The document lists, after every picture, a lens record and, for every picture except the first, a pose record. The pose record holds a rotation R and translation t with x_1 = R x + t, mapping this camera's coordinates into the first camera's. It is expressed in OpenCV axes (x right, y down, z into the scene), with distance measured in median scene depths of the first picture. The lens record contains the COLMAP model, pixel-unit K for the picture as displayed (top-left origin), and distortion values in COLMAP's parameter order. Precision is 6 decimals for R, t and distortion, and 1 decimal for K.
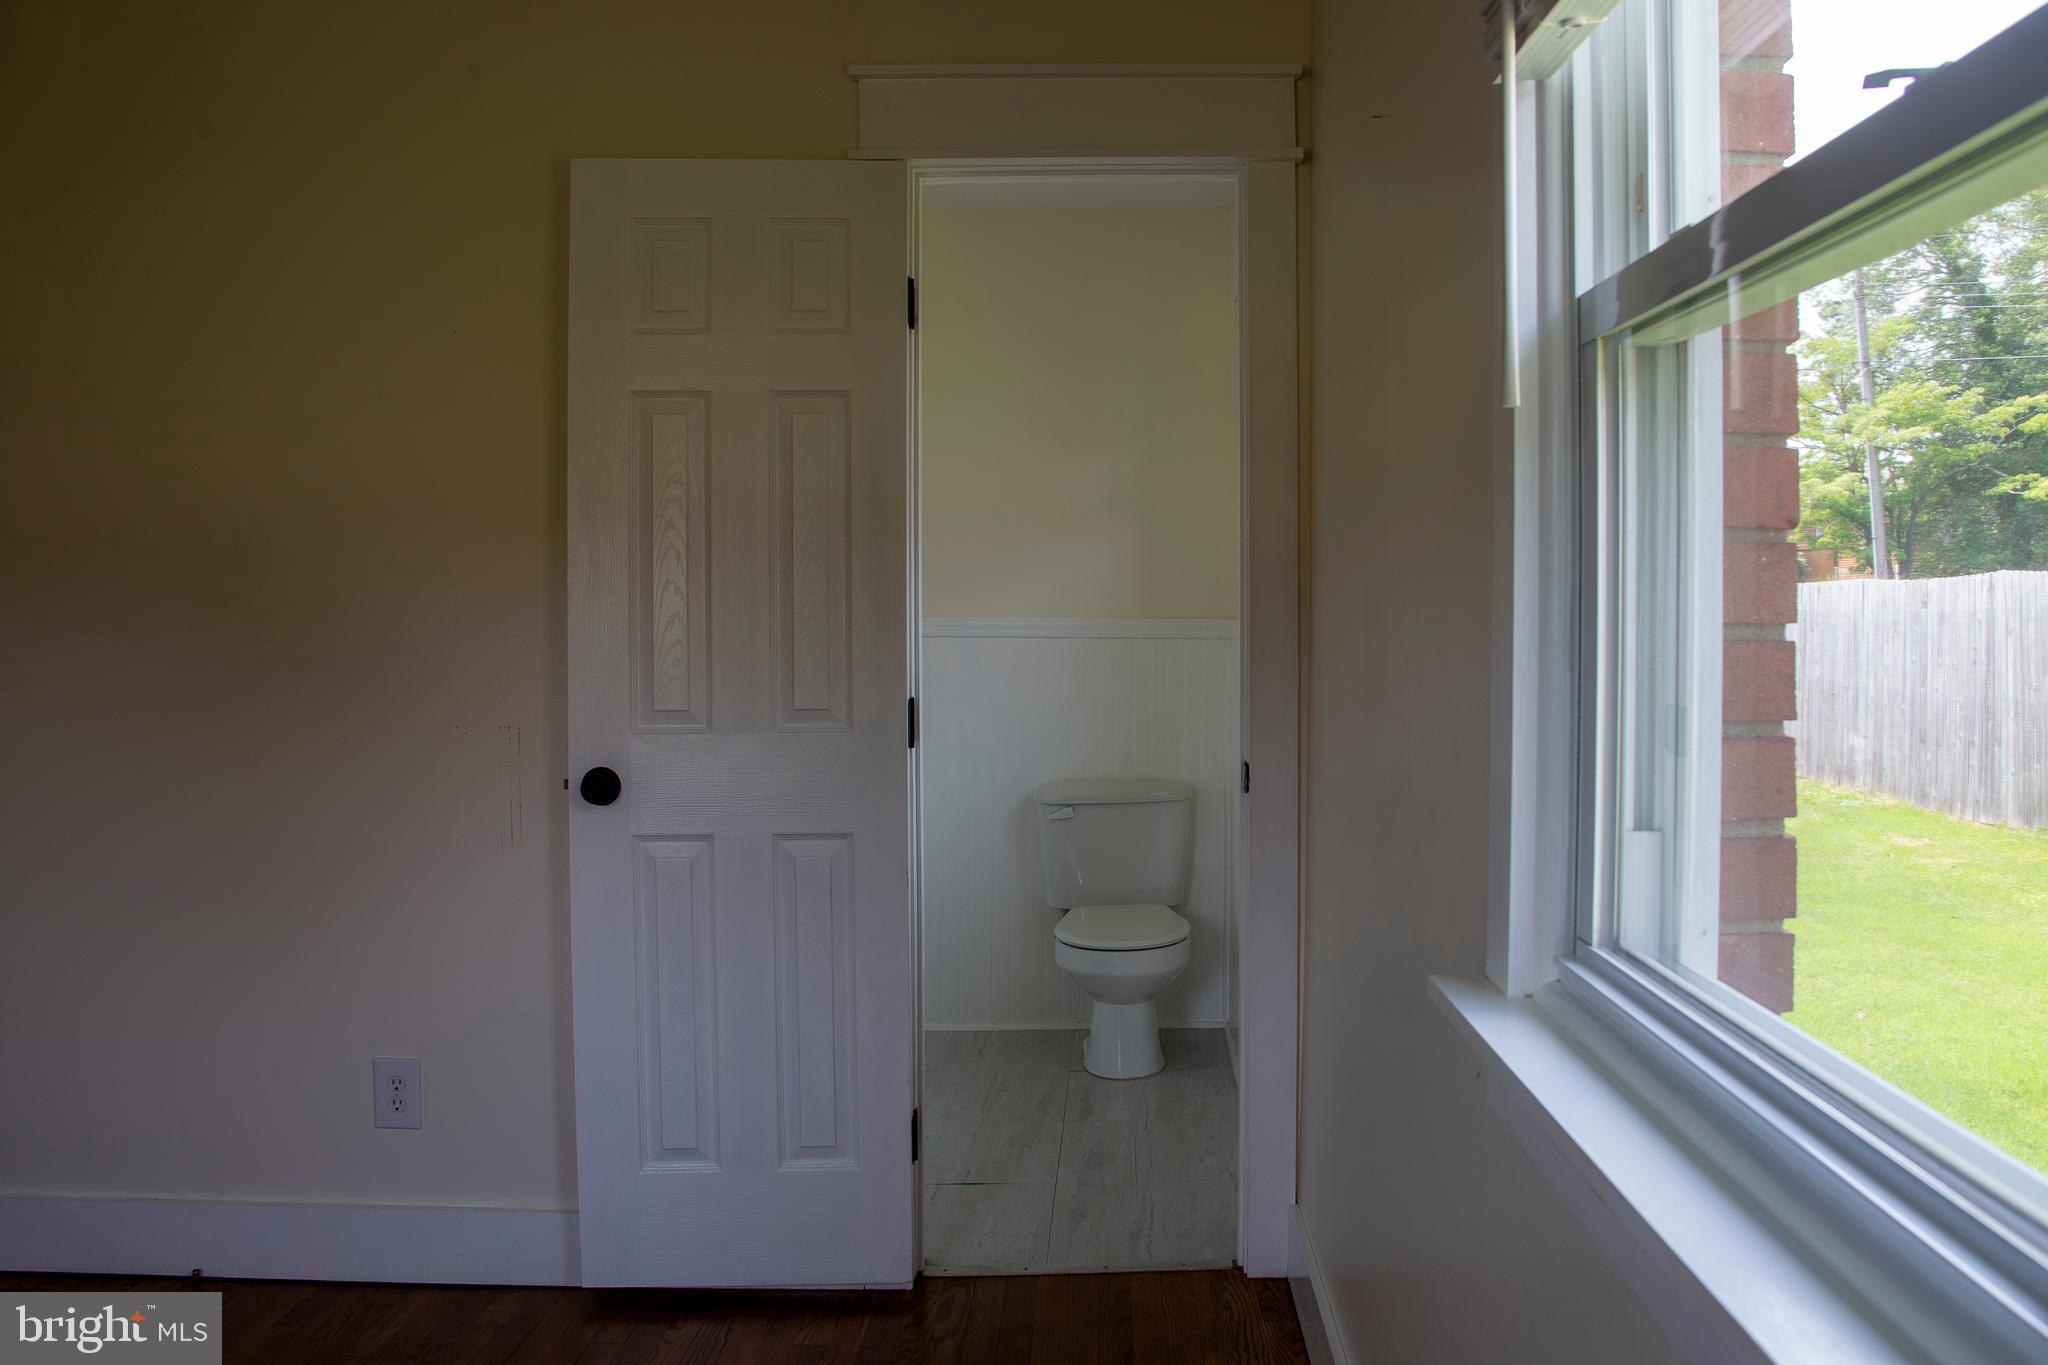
lens RADIAL K [[1713.8, 0, 1028.7], [0, 1713.8, 609.9], [0, 0, 1]] dist [-0.147533, 0.090945]
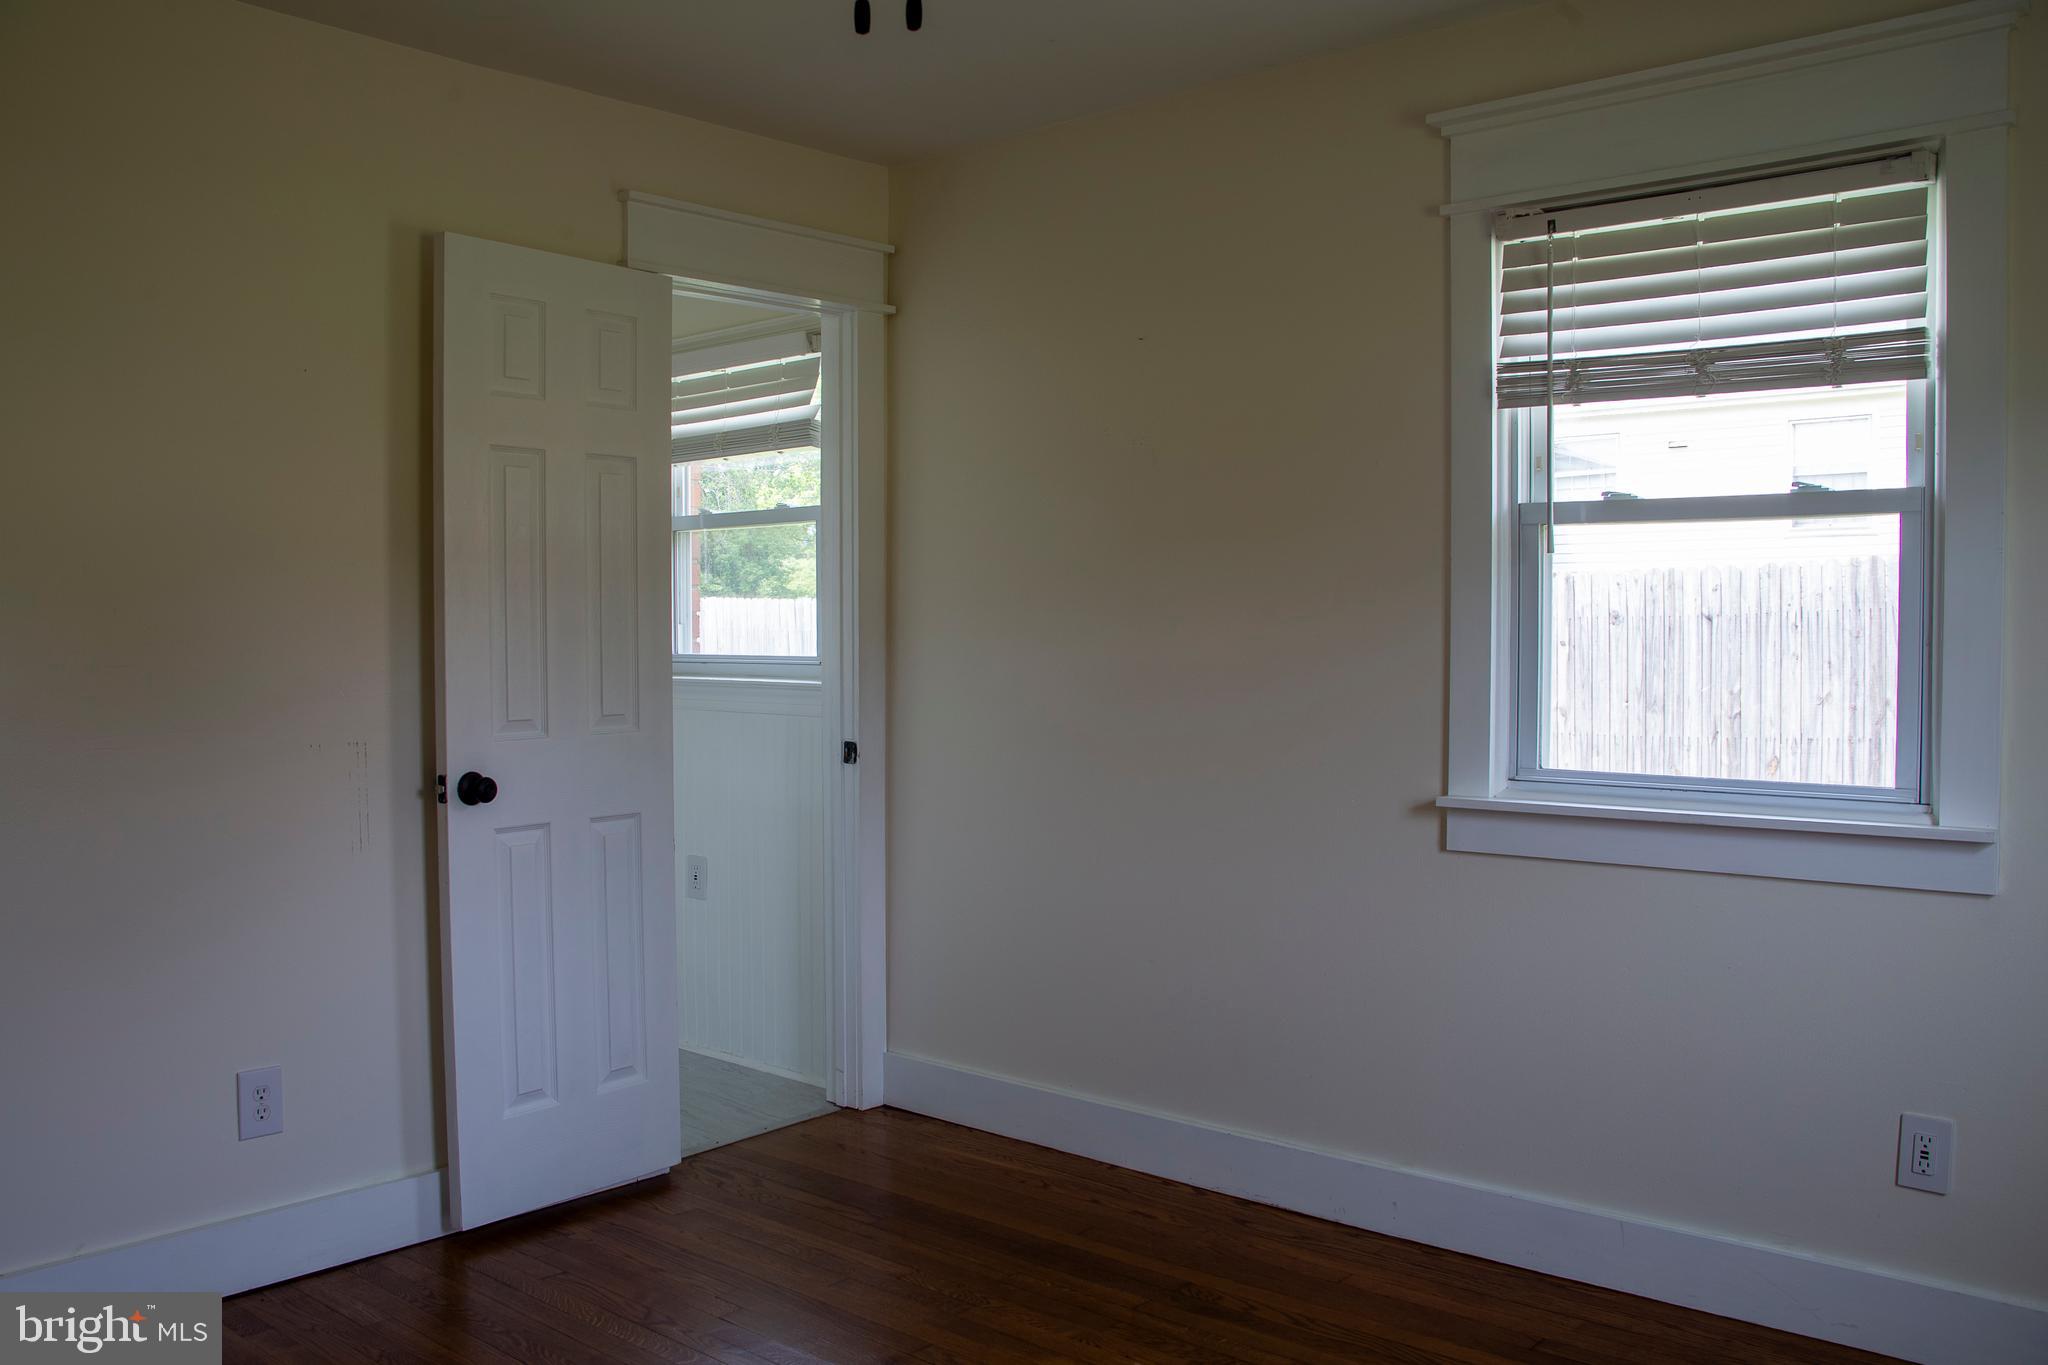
lens RADIAL K [[1728.1, 0, 1024.0], [0, 1728.1, 682.5], [0, 0, 1]] dist [-0.189226, 0.132129]
pose [[0.654657, -0.023659, 0.755556, -0.861576], [0.000987, 0.999536, 0.030443, -0.002084], [-0.755926, -0.019184, 0.654376, -0.030064]]
